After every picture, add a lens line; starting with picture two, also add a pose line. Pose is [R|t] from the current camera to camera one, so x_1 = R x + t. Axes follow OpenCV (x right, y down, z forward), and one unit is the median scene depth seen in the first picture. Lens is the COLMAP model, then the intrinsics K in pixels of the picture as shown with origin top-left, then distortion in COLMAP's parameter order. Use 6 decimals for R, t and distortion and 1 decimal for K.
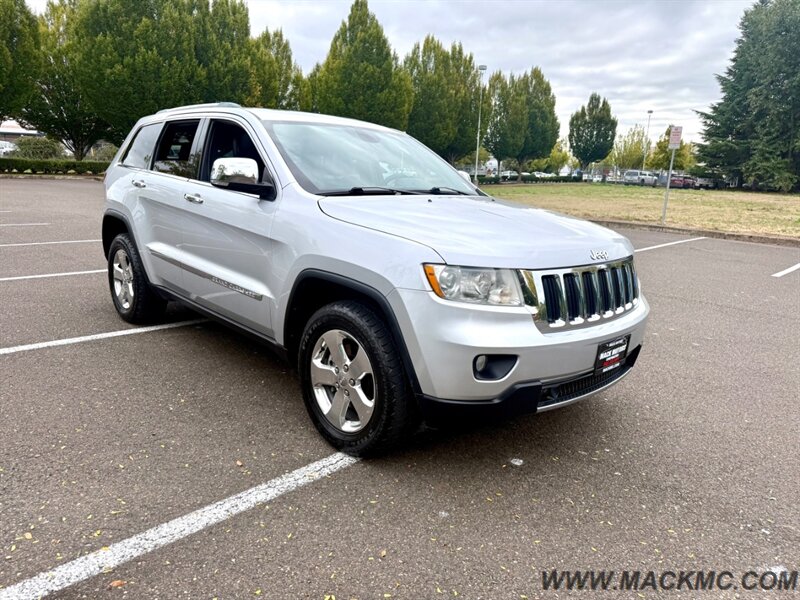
lens RADIAL K [[564.5, 0, 400.0], [0, 564.5, 300.0], [0, 0, 1]] dist [0.017877, -0.023370]
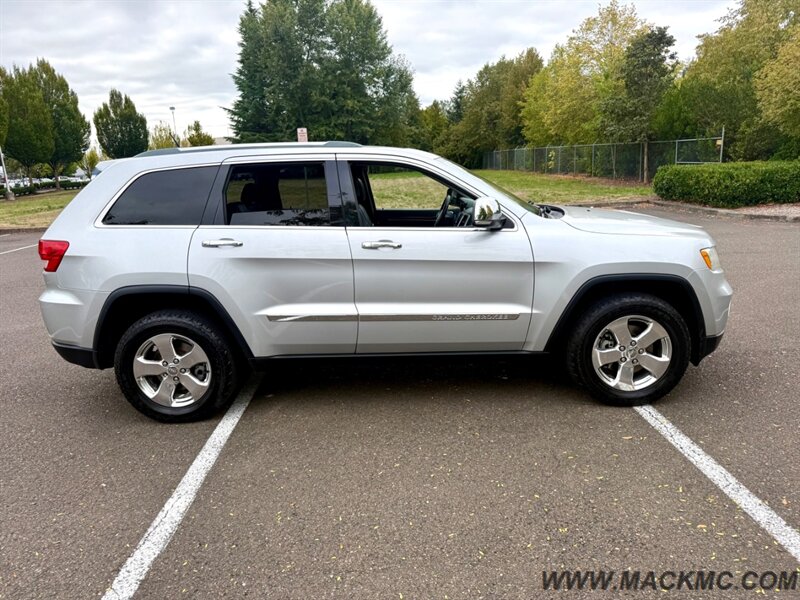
lens RADIAL K [[564.1, 0, 397.1], [0, 564.1, 299.2], [0, 0, 1]] dist [0.032081, -0.040487]
pose [[0.696709, -0.237299, 0.676968, -0.134374], [0.232675, 0.967435, 0.099656, -0.023718], [-0.678571, 0.088082, 0.729235, 0.038642]]
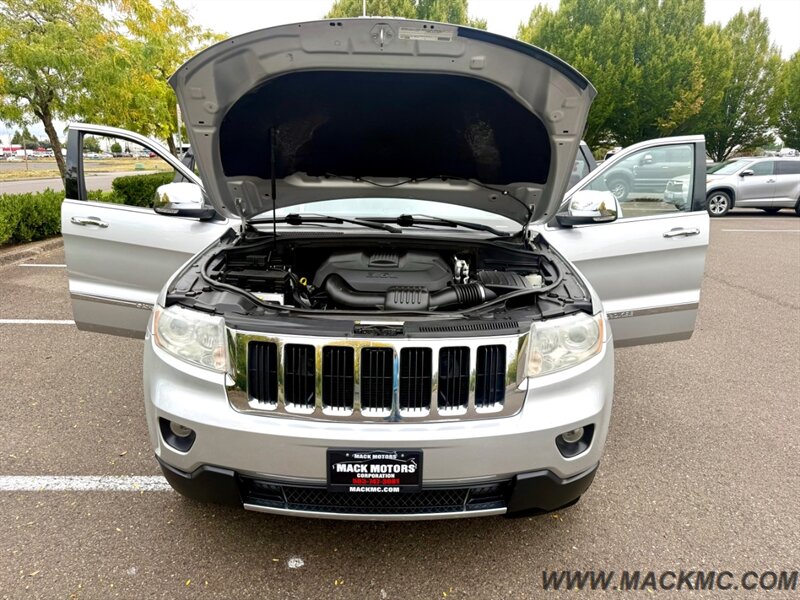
lens RADIAL K [[575.5, 0, 412.6], [0, 575.5, 299.0], [0, 0, 1]] dist [-0.005074, 0.001041]
pose [[0.726702, 0.133412, -0.673873, 0.083864], [-0.137681, 0.989342, 0.047394, -0.014816], [0.673014, 0.058338, 0.737325, 0.049502]]
